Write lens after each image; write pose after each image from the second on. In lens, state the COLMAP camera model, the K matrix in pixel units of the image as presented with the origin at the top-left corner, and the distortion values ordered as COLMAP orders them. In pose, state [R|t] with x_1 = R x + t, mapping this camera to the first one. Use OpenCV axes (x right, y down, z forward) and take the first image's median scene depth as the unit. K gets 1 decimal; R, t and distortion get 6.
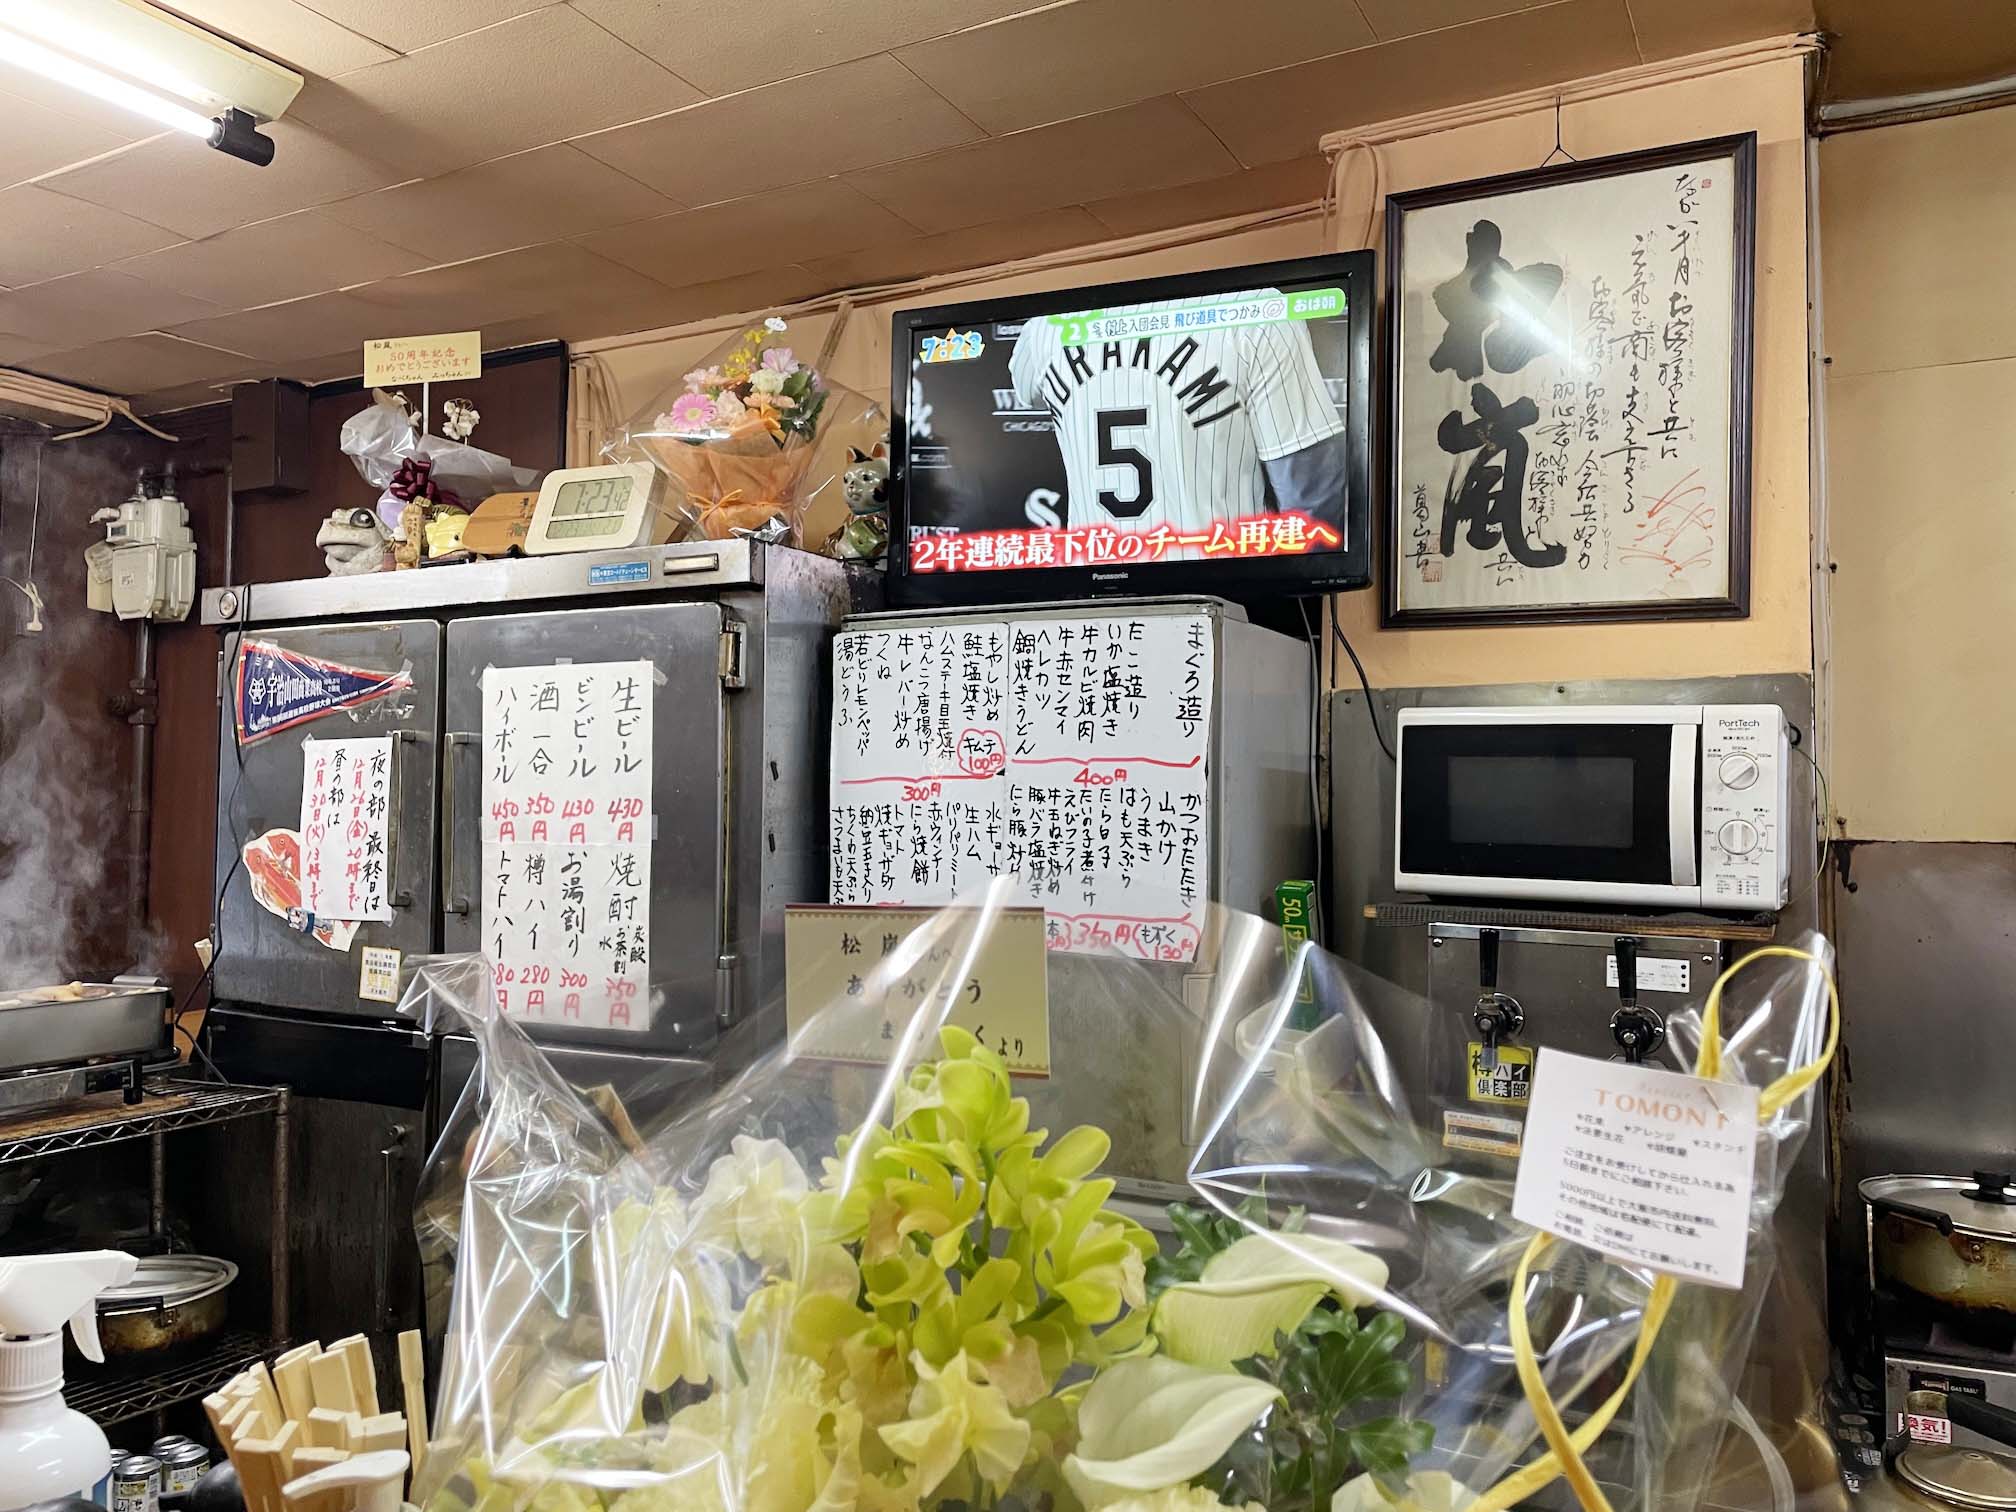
lens RADIAL K [[1516.2, 0, 1008.0], [0, 1516.2, 756.0], [0, 0, 1]] dist [0.166352, -0.247433]
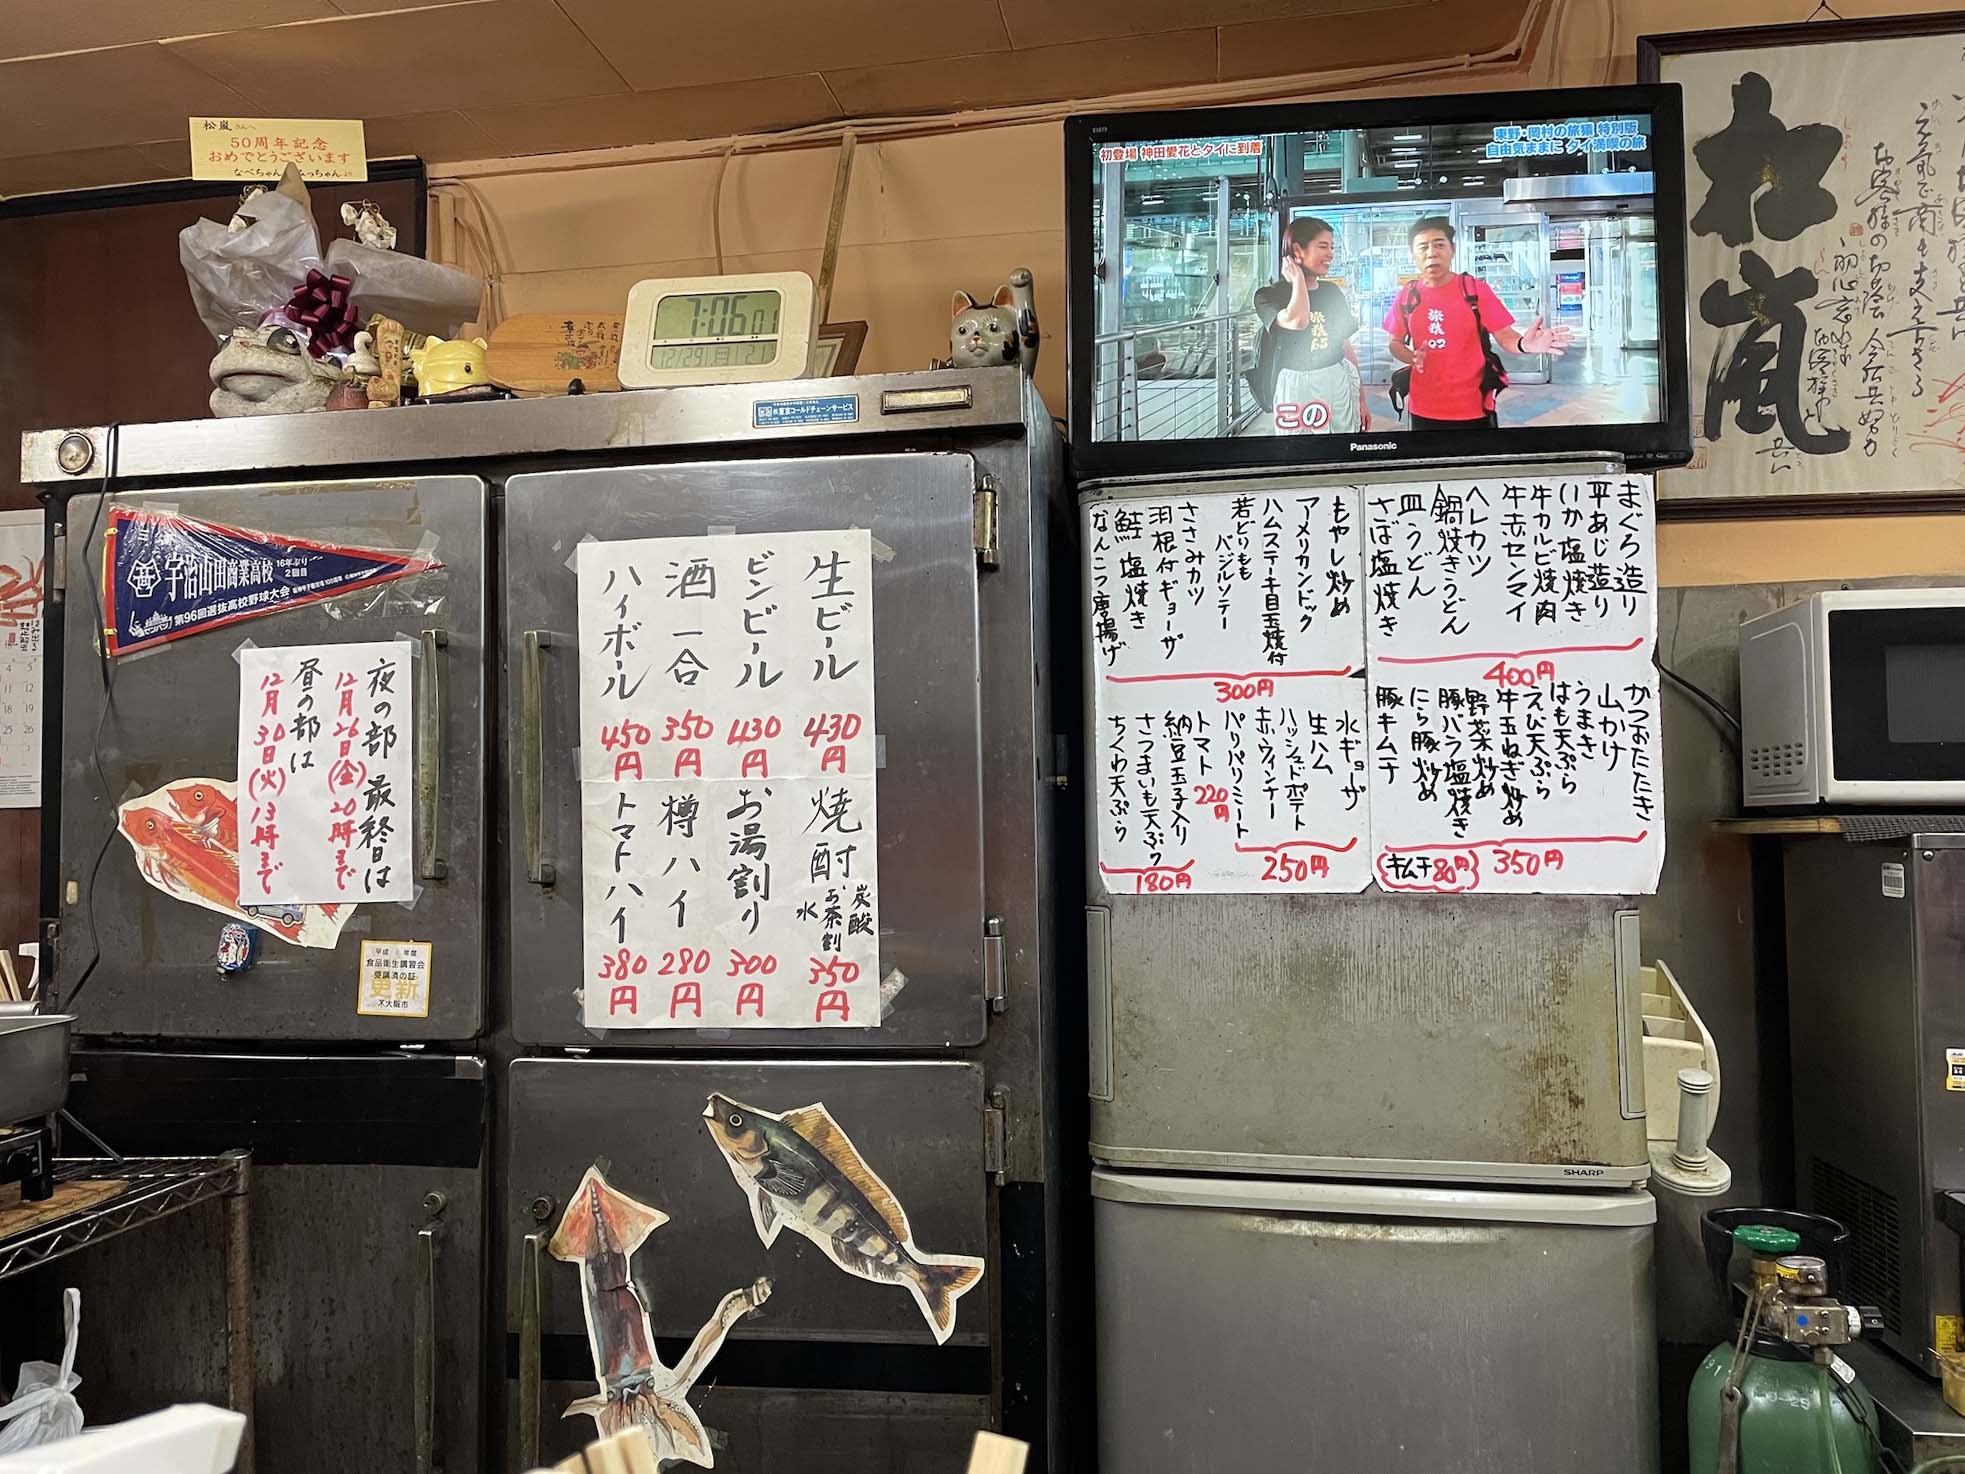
lens RADIAL K [[1518.5, 0, 982.5], [0, 1518.5, 737.0], [0, 0, 1]] dist [0.134629, -0.166817]
pose [[0.949145, -0.009822, 0.314685, -0.397273], [0.013793, 0.999851, -0.010395, 0.045615], [-0.314536, 0.014207, 0.949139, 0.269241]]
